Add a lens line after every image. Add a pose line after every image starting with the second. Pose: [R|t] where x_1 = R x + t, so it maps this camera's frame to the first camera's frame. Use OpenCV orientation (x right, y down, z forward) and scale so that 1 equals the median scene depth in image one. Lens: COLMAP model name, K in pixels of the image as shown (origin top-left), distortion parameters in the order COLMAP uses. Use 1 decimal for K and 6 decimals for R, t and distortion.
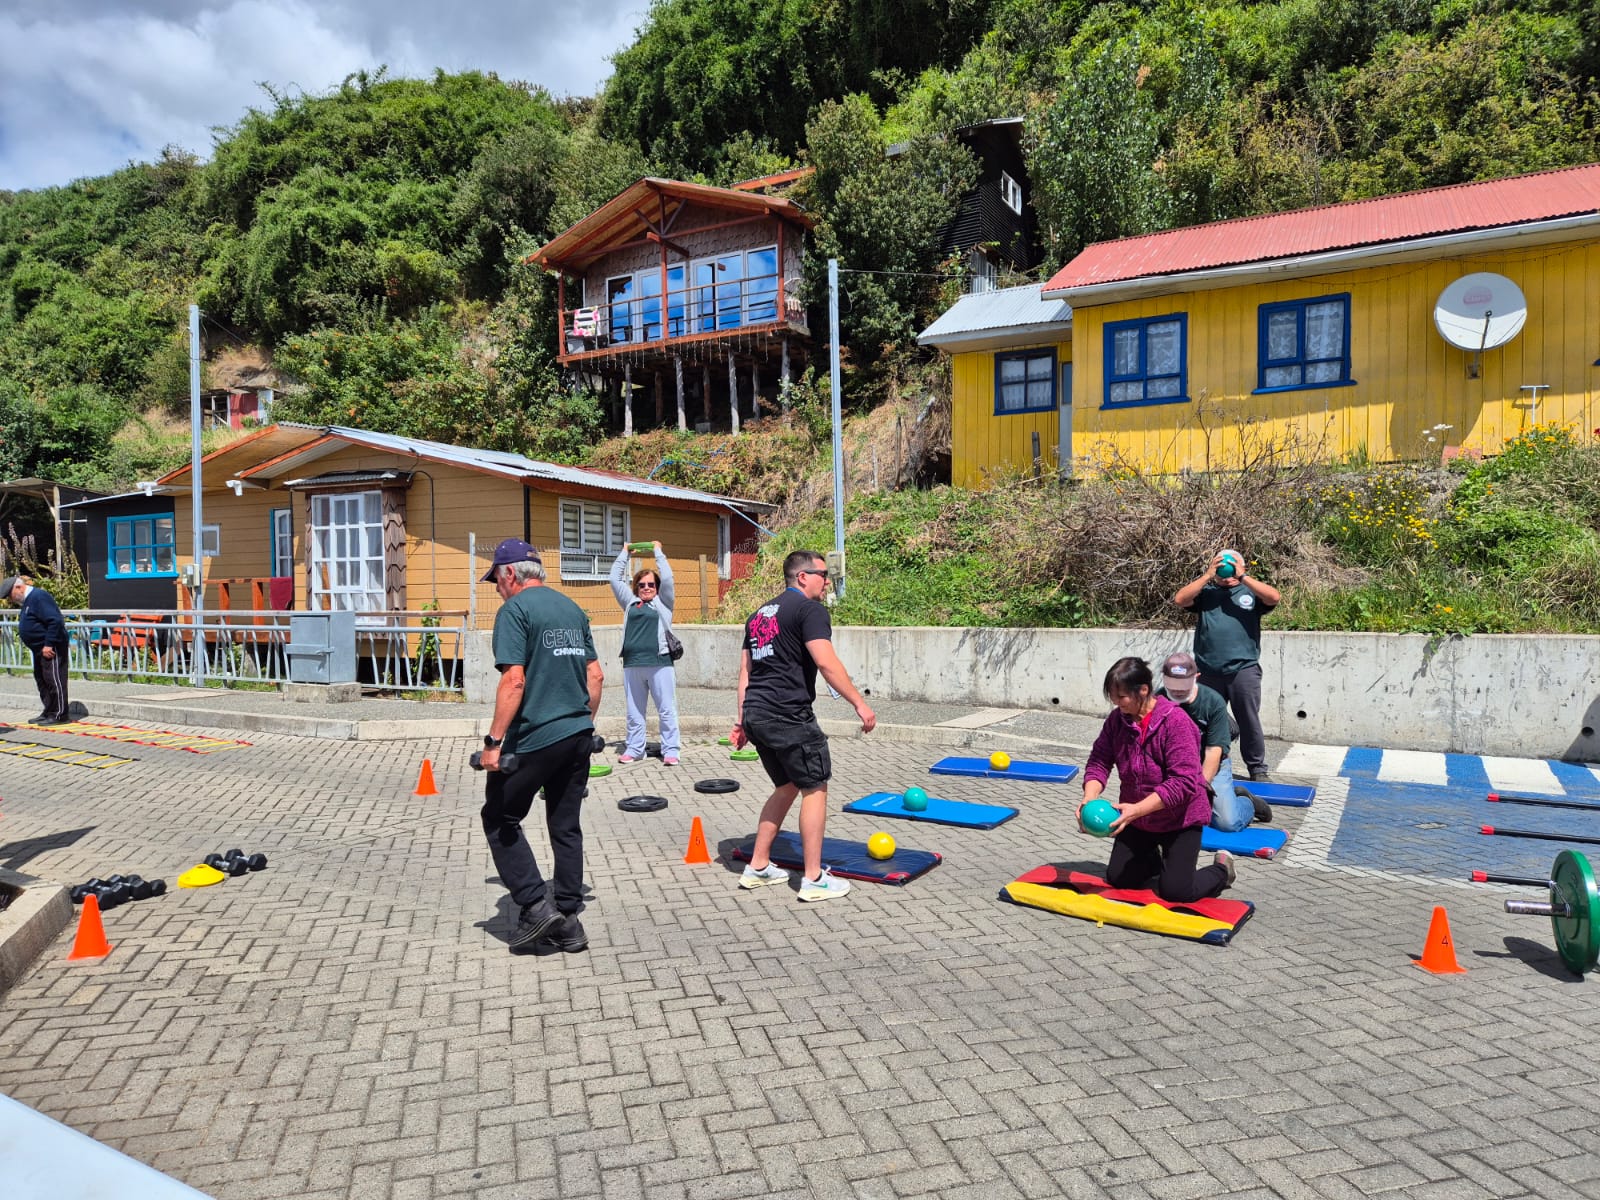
lens RADIAL K [[1020.7, 0, 786.0], [0, 1020.7, 624.9], [0, 0, 1]] dist [0.078732, -0.067749]
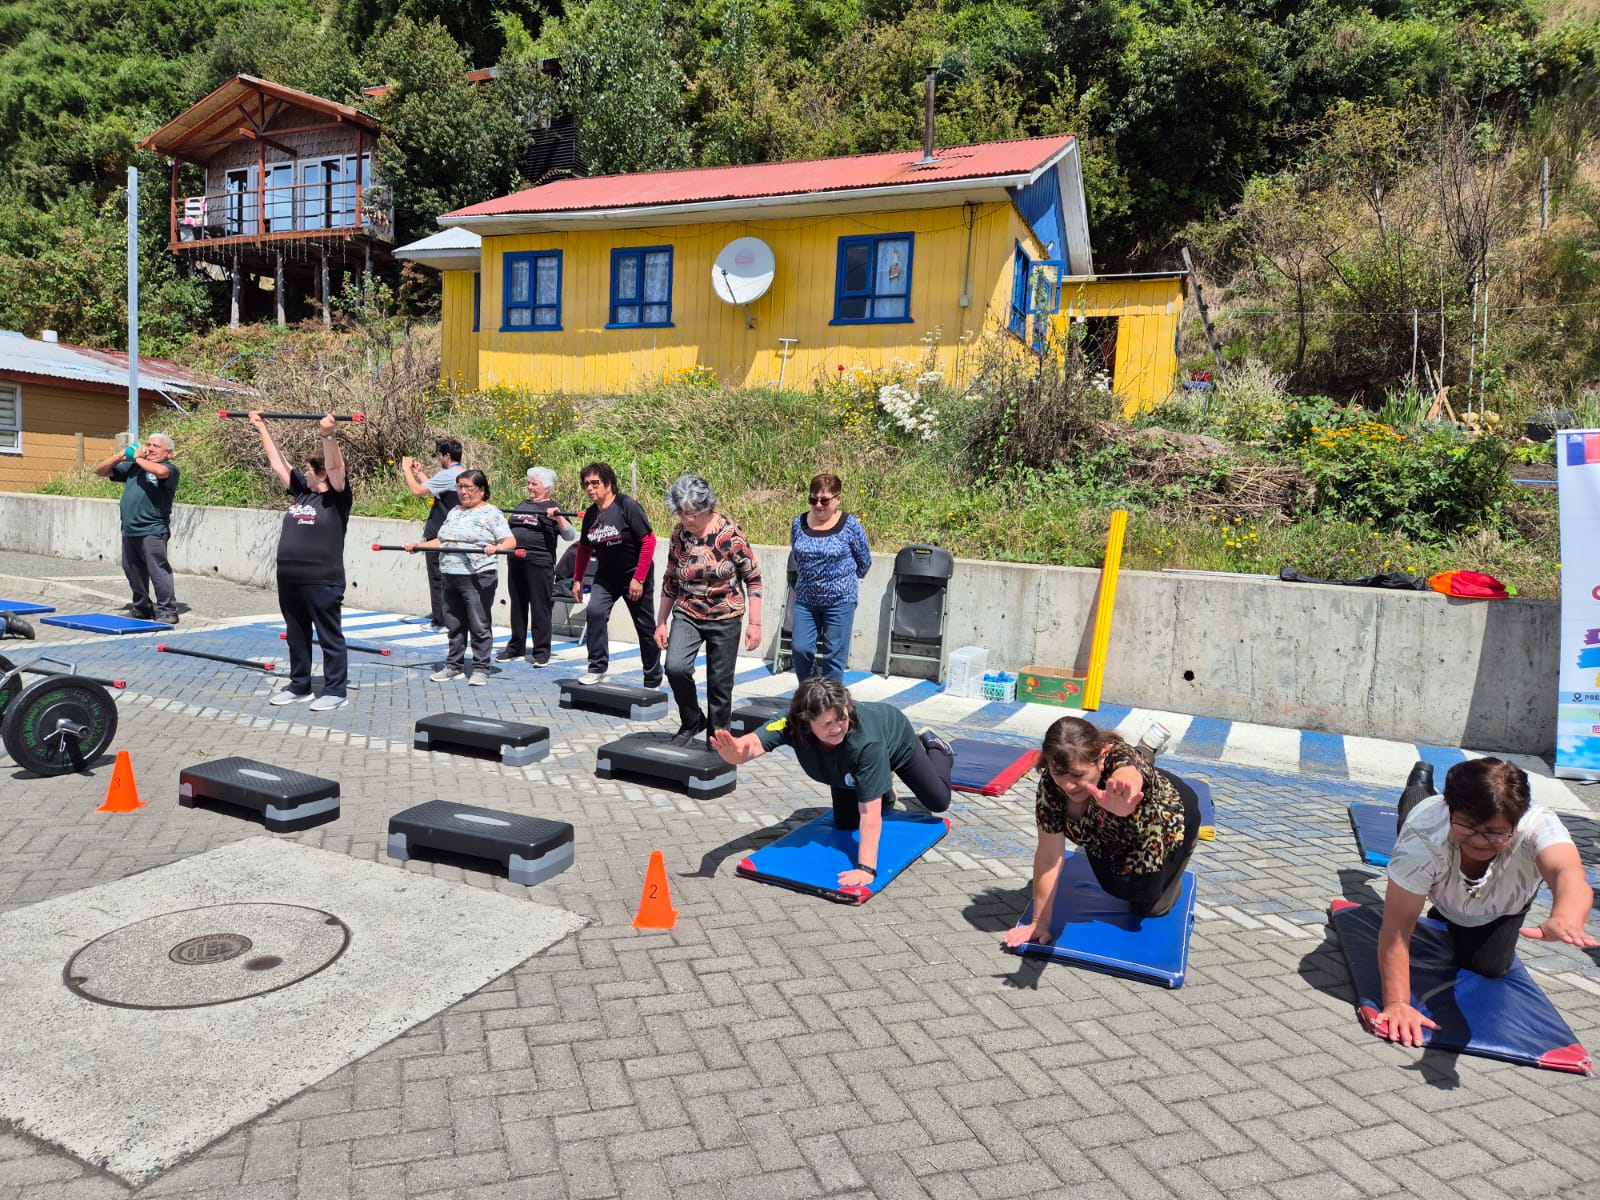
lens RADIAL K [[998.6, 0, 772.1], [0, 998.6, 616.2], [0, 0, 1]] dist [0.054943, -0.036758]
pose [[0.995853, 0.058321, 0.069826, 0.348060], [-0.063079, 0.995689, 0.068000, 0.004668], [-0.065559, -0.072123, 0.995239, -0.086098]]
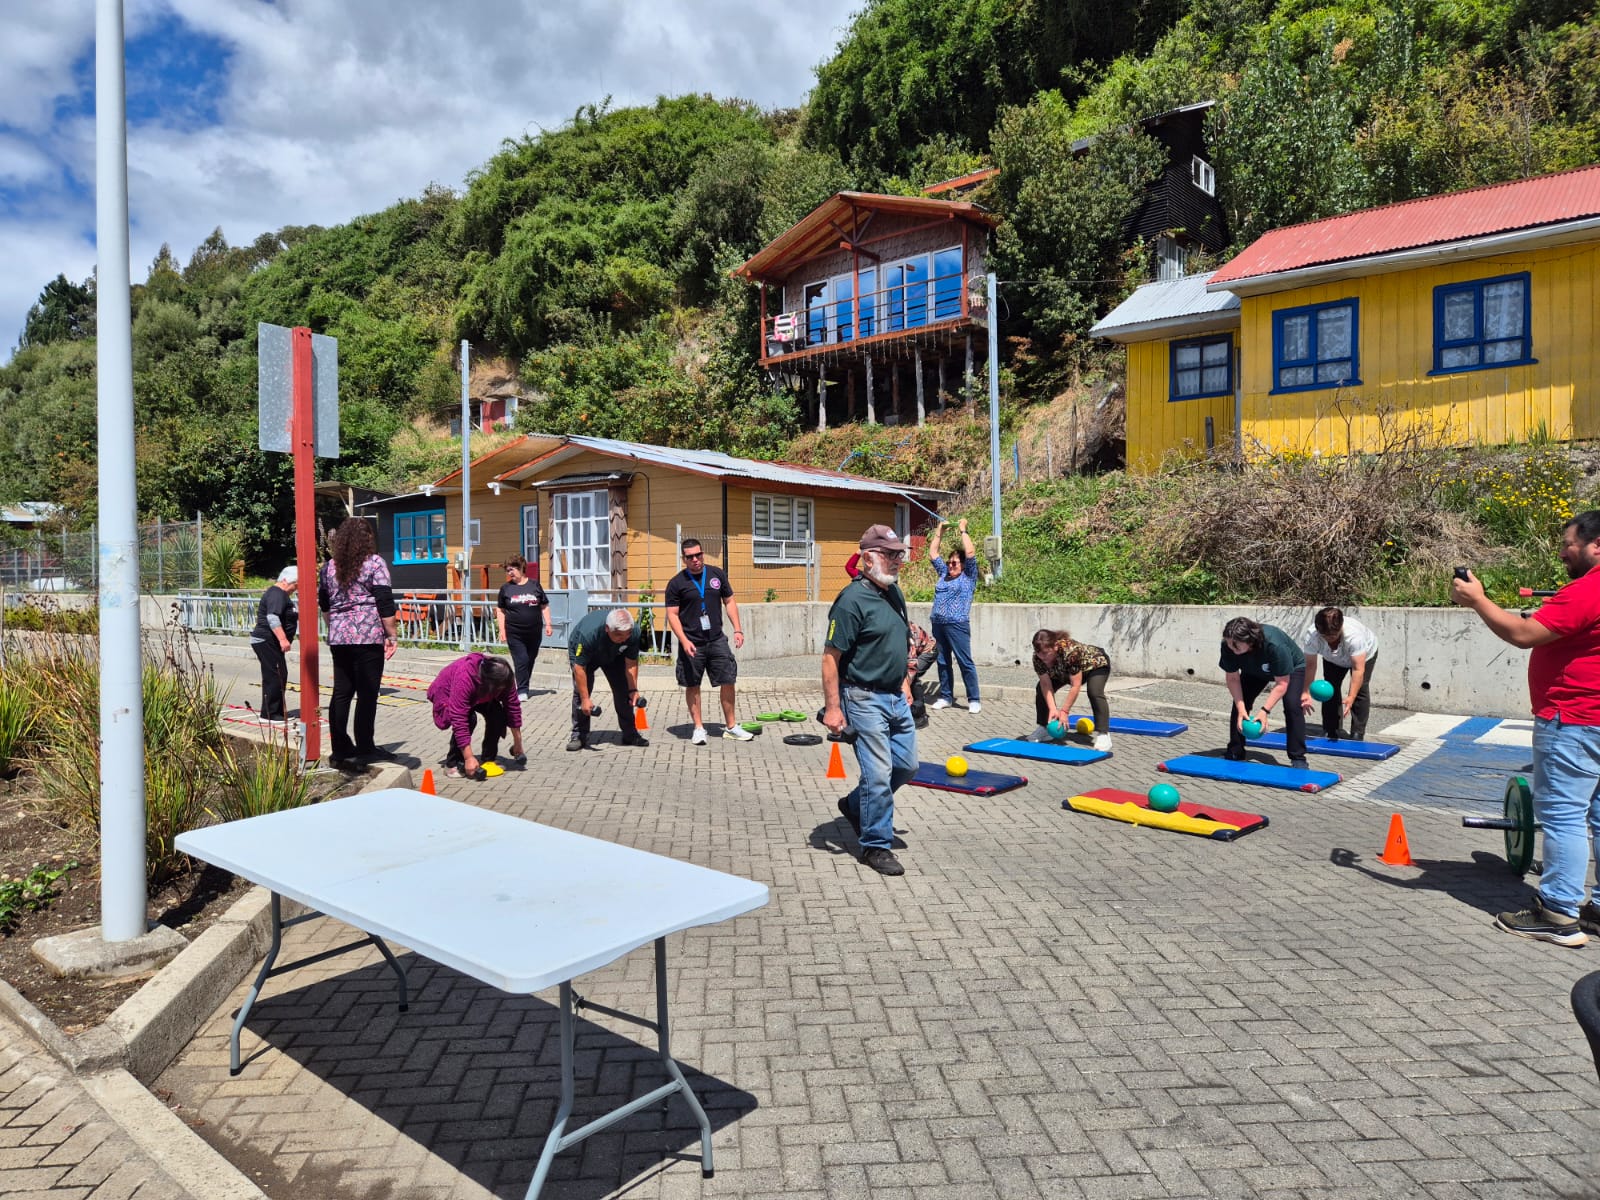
lens RADIAL K [[1021.5, 0, 800.0], [0, 1021.5, 600.0], [0, 0, 1]] dist [0.082306, -0.068363]
pose [[0.982697, 0.001994, -0.185209, 0.024122], [-0.003613, 0.999958, -0.008403, 0.003679], [0.185185, 0.008927, 0.982663, -0.064383]]
